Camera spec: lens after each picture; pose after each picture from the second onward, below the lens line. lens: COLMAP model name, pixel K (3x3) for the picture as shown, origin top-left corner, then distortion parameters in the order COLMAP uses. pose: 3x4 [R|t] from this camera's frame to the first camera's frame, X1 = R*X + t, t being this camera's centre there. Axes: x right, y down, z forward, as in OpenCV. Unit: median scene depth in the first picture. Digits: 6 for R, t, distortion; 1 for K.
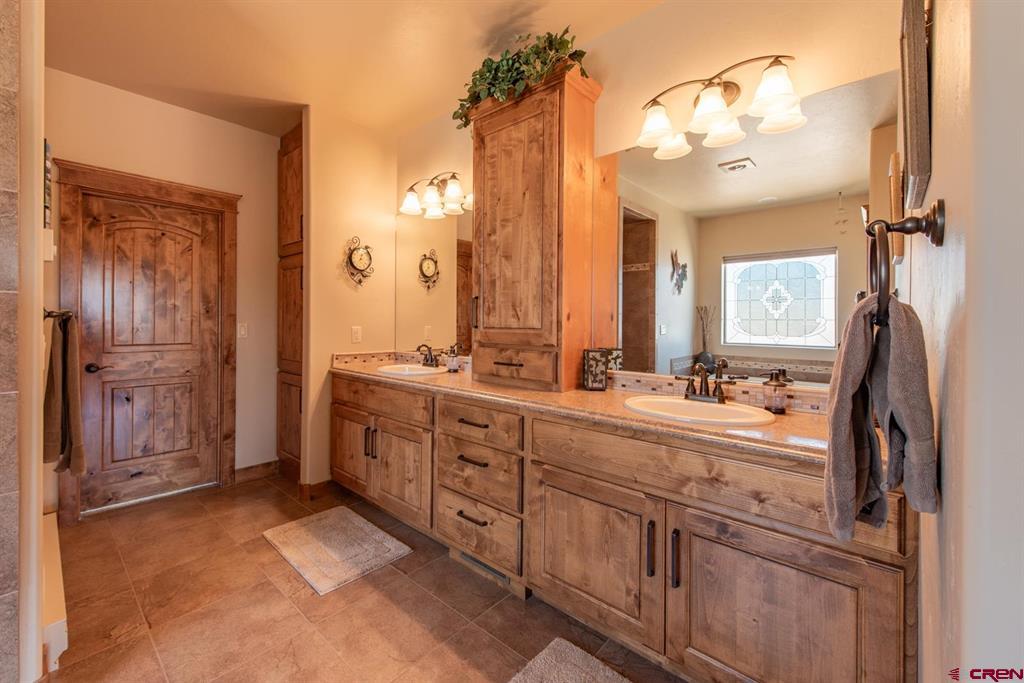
lens RADIAL K [[419.9, 0, 515.6], [0, 419.9, 324.9], [0, 0, 1]] dist [-0.000235, -0.000070]
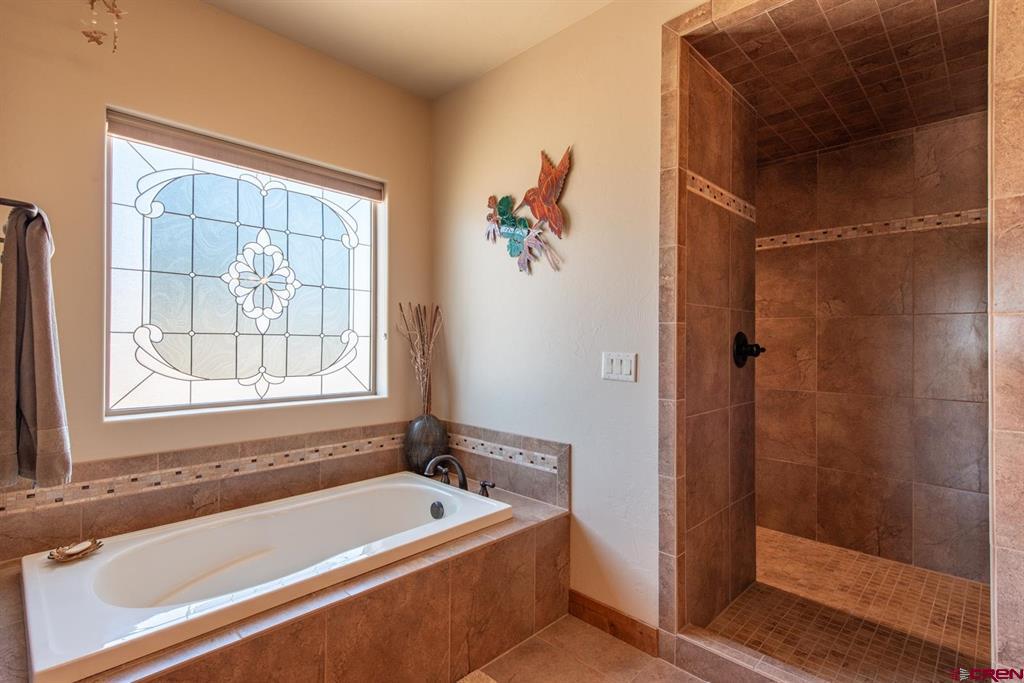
lens RADIAL K [[494.7, 0, 512.0], [0, 494.7, 341.5], [0, 0, 1]] dist [0.001441, 0.000253]
pose [[0.047122, -0.004420, 0.998879, 0.189207], [0.002410, 0.999988, 0.004311, -0.007751], [-0.998886, 0.002204, 0.047132, 0.757906]]
